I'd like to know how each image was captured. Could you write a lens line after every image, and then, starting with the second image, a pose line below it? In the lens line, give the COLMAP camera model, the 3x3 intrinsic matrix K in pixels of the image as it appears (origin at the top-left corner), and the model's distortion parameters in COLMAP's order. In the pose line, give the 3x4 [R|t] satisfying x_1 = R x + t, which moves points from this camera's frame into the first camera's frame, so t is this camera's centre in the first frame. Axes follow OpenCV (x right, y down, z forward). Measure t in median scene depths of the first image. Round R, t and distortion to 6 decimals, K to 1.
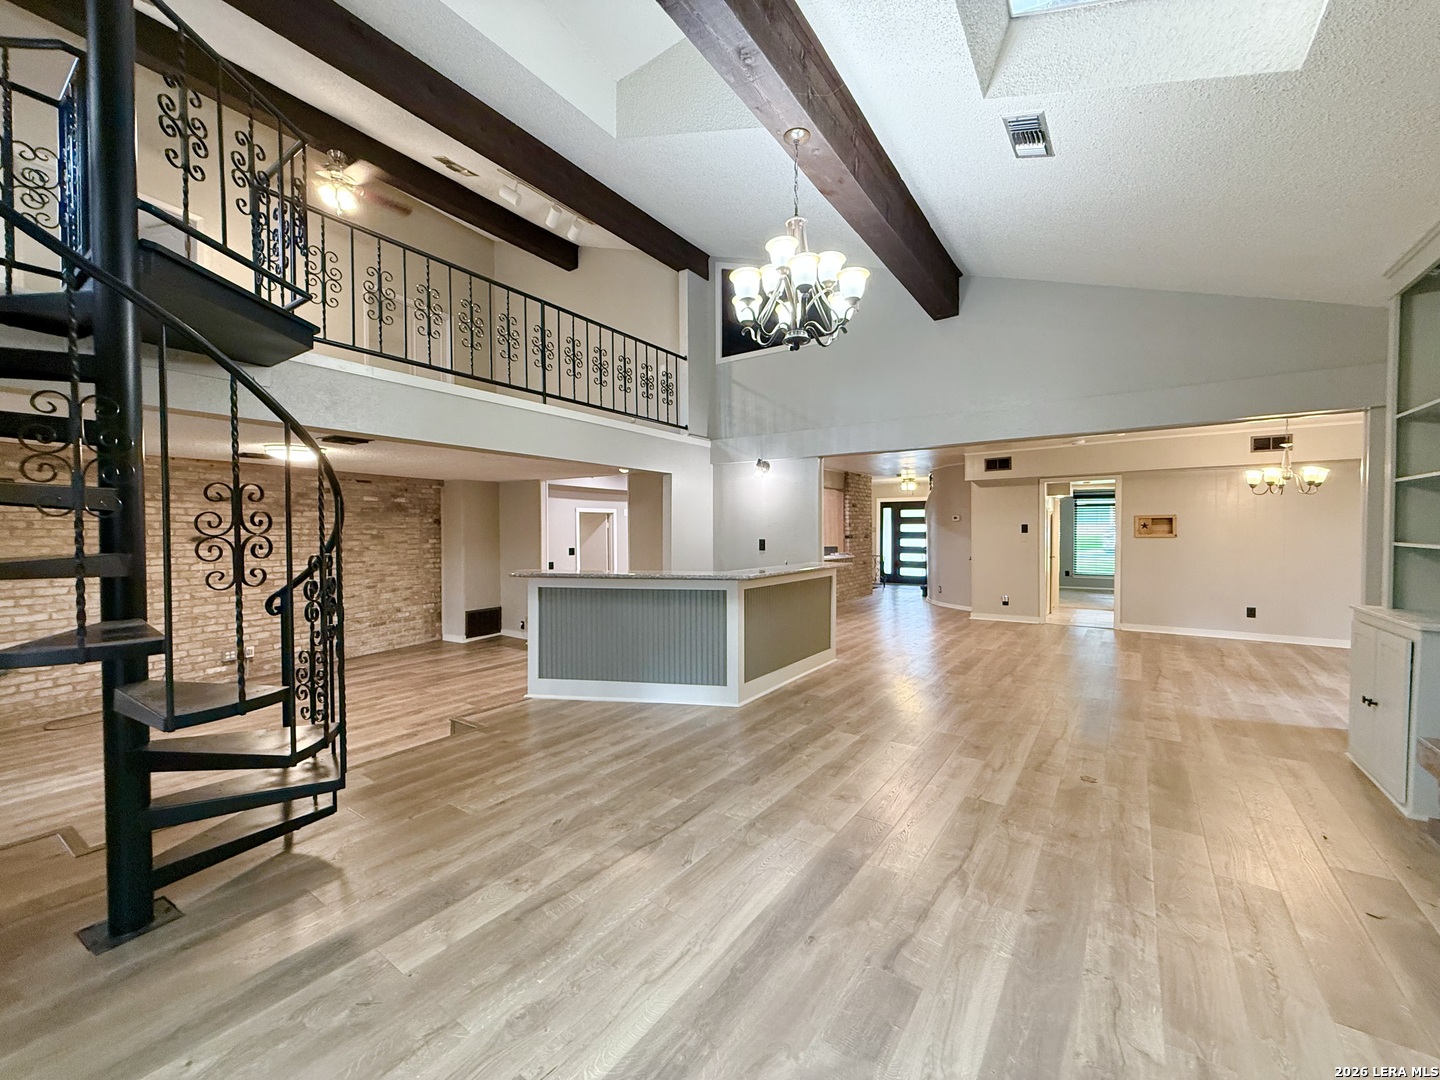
lens RADIAL K [[578.2, 0, 722.4], [0, 578.2, 542.0], [0, 0, 1]] dist [-0.001066, 0.000061]
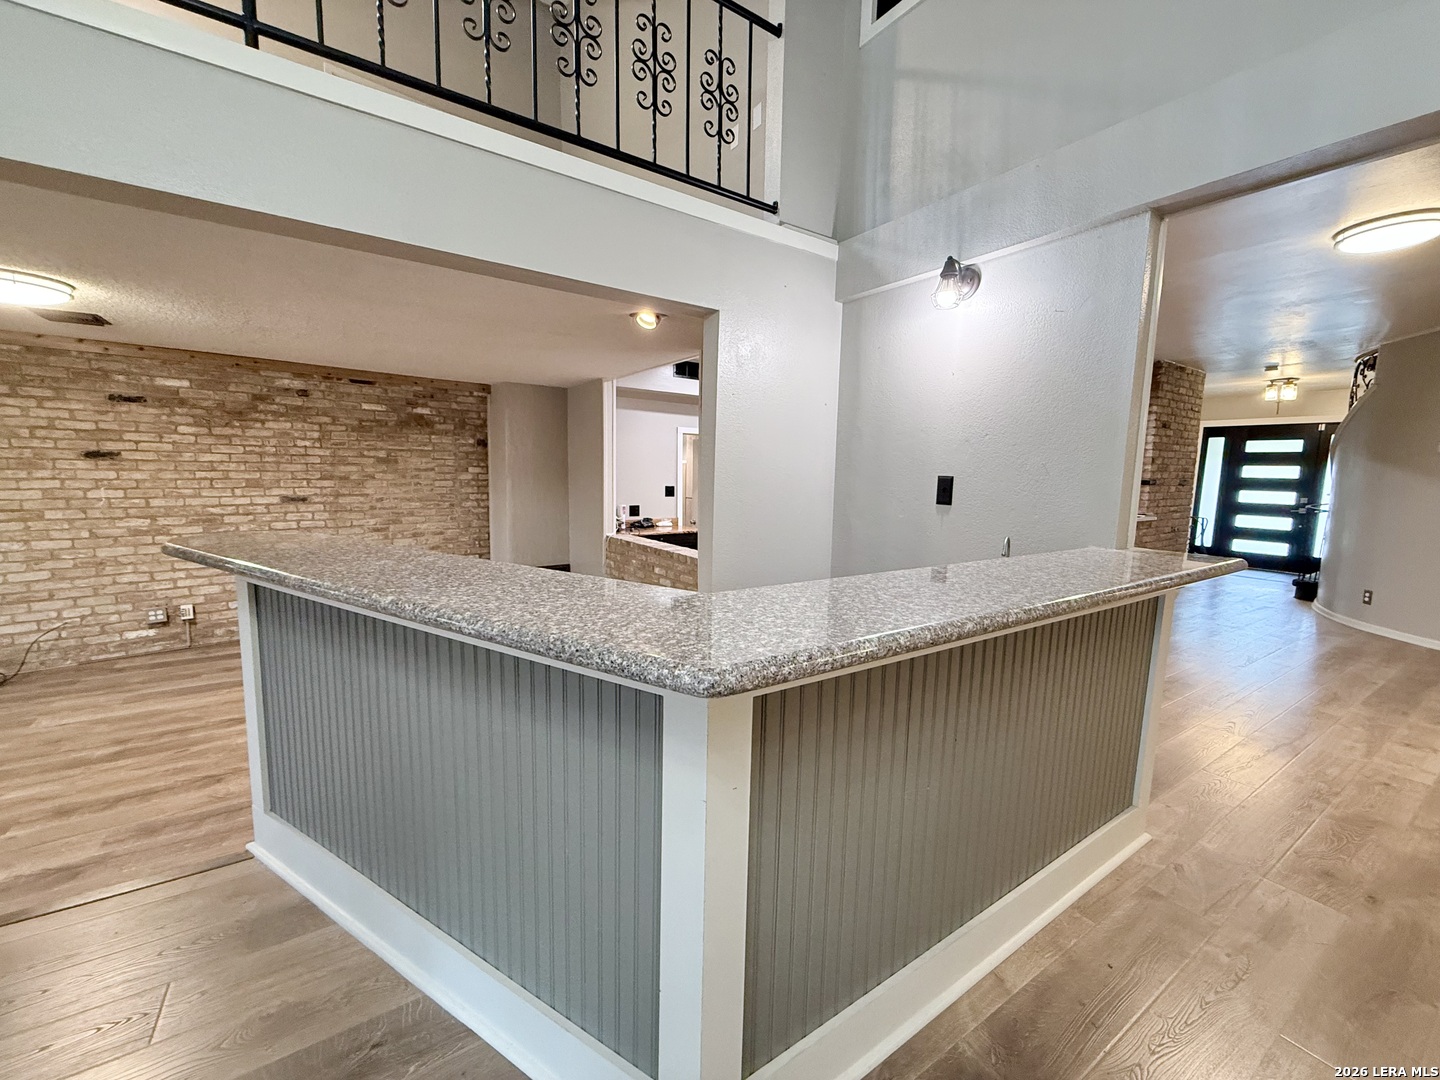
lens RADIAL K [[578.2, 0, 716.9], [0, 578.2, 540.9], [0, 0, 1]] dist [-0.001066, 0.000061]
pose [[0.928987, 0.066741, -0.364044, 0.065001], [-0.030806, 0.994137, 0.103646, 0.002963], [0.368828, -0.085071, 0.925597, 0.533484]]
